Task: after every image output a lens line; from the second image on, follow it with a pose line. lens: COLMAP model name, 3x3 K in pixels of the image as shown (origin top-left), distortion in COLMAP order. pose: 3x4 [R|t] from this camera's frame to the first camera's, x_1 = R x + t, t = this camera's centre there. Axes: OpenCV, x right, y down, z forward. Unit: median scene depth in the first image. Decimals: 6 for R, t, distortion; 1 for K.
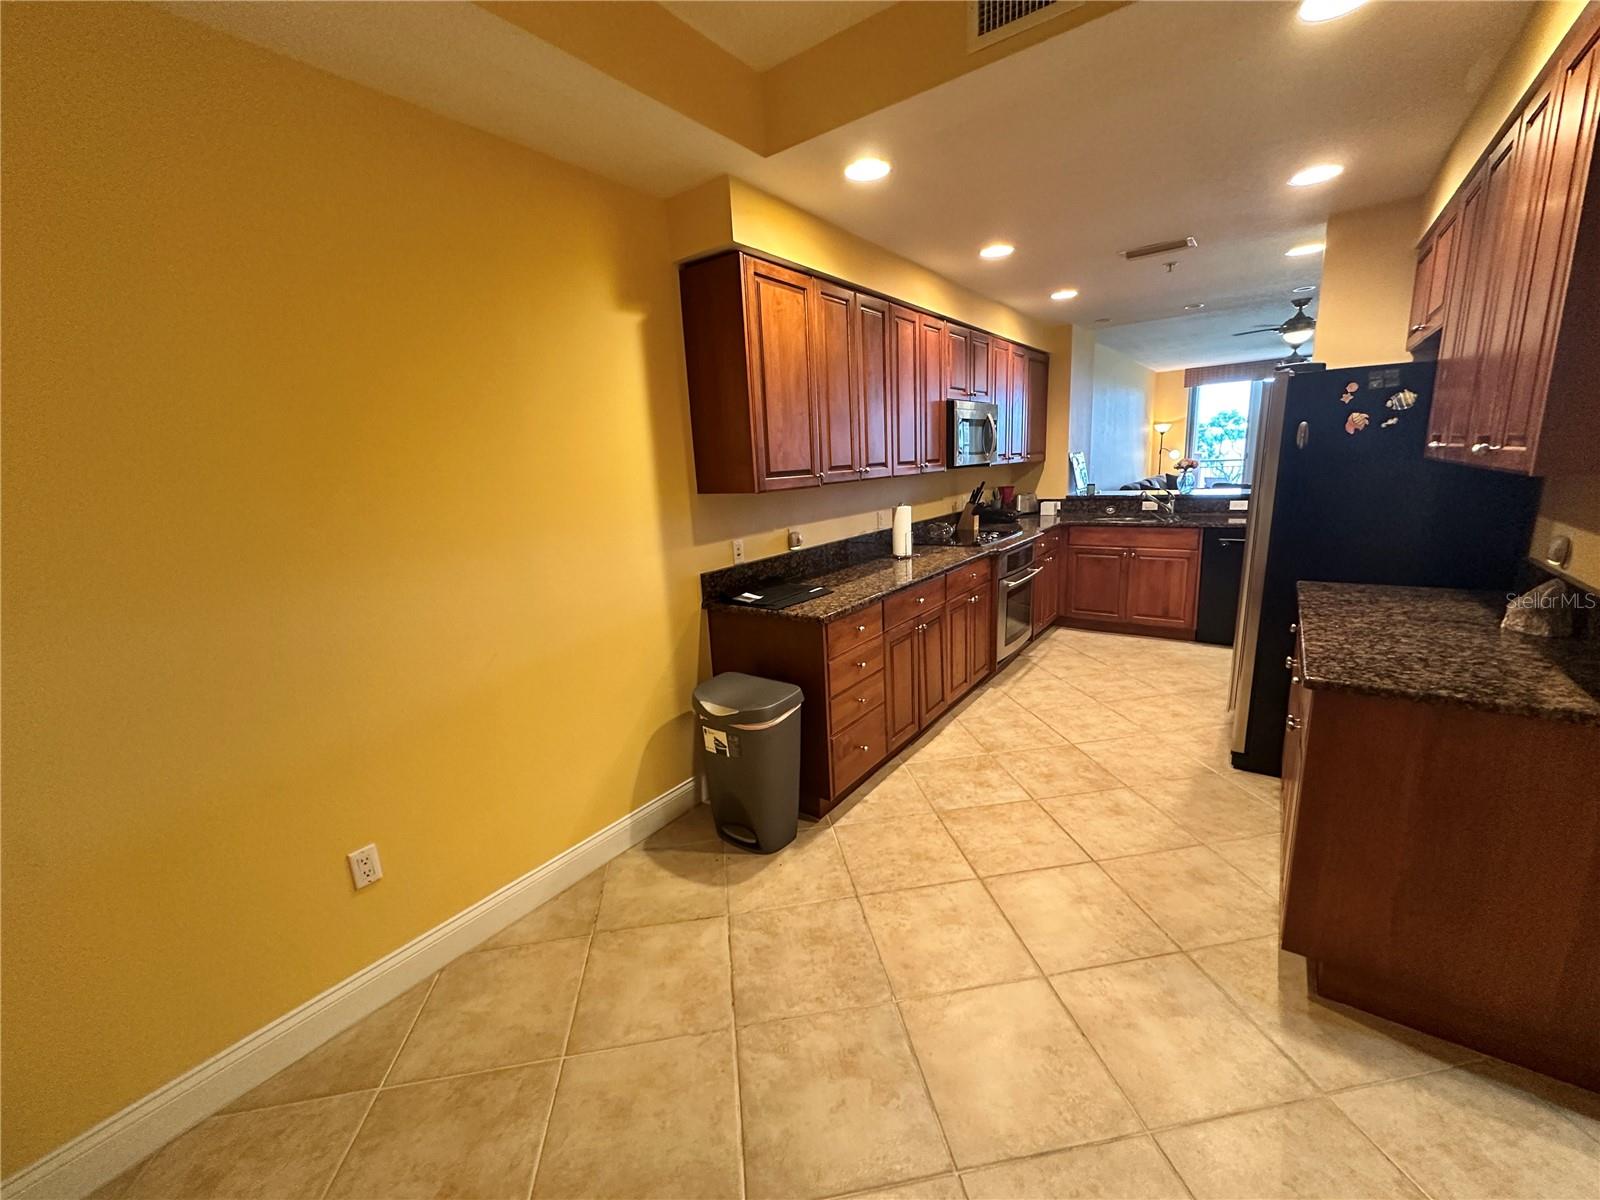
lens RADIAL K [[638.3, 0, 799.1], [0, 638.3, 600.2], [0, 0, 1]] dist [-0.002151, 0.000623]
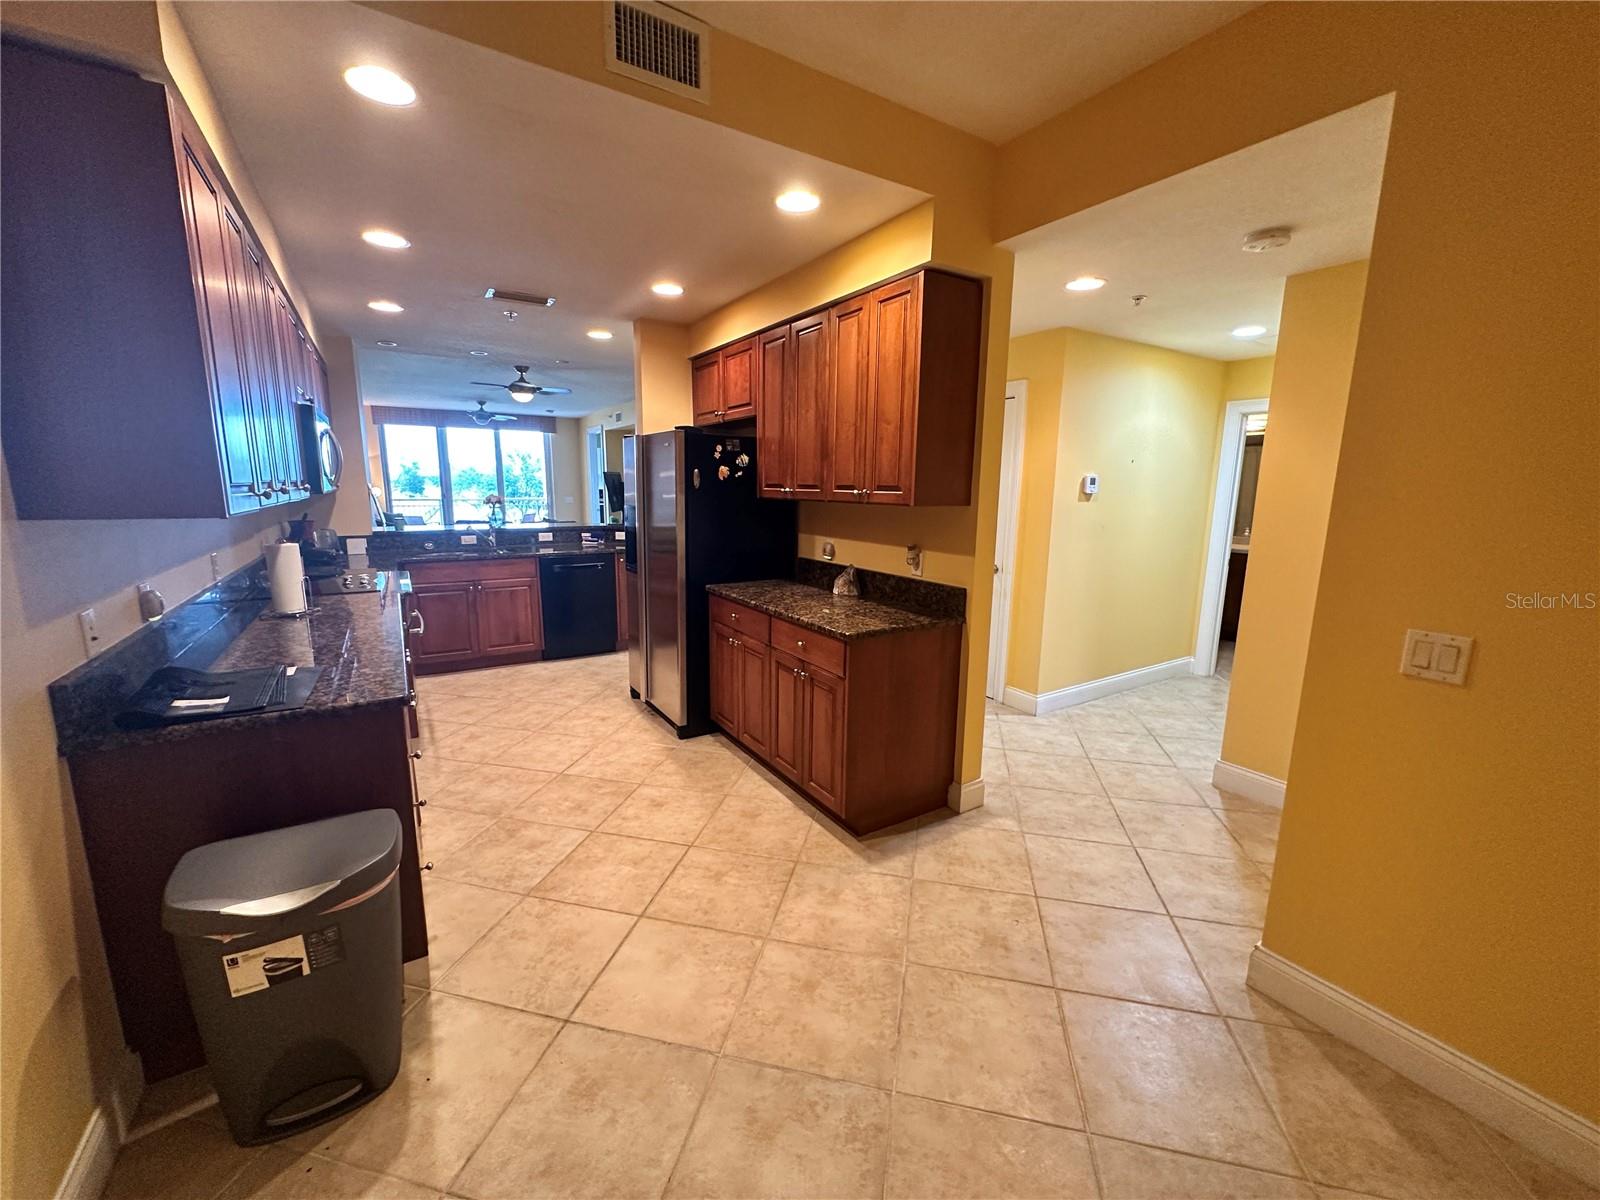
lens RADIAL K [[638.3, 0, 799.1], [0, 638.3, 600.2], [0, 0, 1]] dist [-0.002151, 0.000623]
pose [[0.363474, -0.112116, 0.924833, -0.385097], [0.169601, 0.984106, 0.052646, -0.034980], [-0.916036, 0.137717, 0.376712, 0.293337]]
